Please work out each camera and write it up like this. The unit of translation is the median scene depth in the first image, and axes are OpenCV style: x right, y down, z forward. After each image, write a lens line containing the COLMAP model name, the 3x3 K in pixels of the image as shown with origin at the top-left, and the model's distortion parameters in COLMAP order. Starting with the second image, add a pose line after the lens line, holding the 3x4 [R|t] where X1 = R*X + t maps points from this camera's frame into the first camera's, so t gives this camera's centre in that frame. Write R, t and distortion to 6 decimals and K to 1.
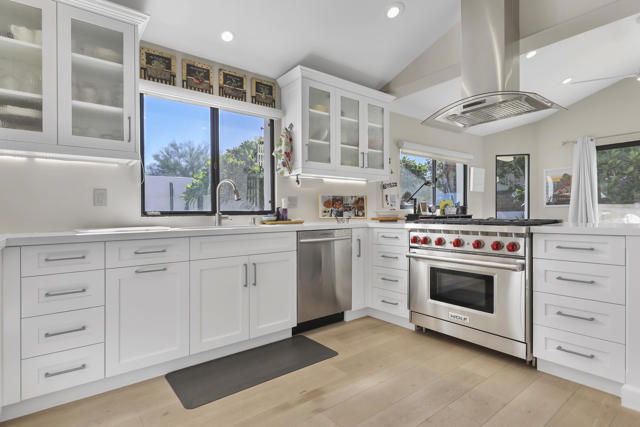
lens RADIAL K [[334.7, 0, 320.0], [0, 334.7, 213.5], [0, 0, 1]] dist [0.029699, -0.000326]
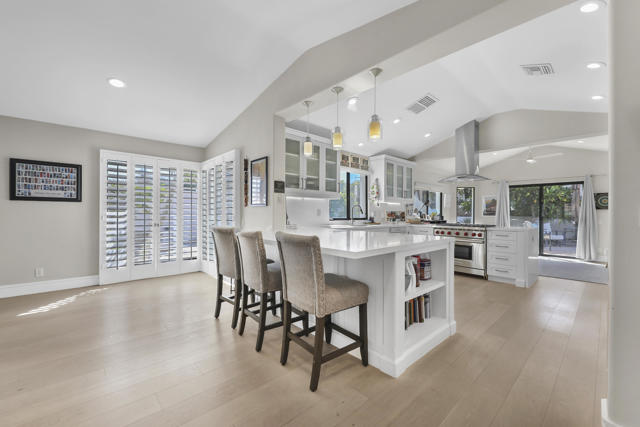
lens RADIAL K [[273.0, 0, 311.0], [0, 273.0, 211.2], [0, 0, 1]] dist [0.000701, -0.000094]
pose [[0.998345, 0.020851, 0.053595, -0.658657], [-0.020331, 0.999741, -0.010240, -0.030014], [-0.053795, 0.009133, 0.998510, -0.812115]]
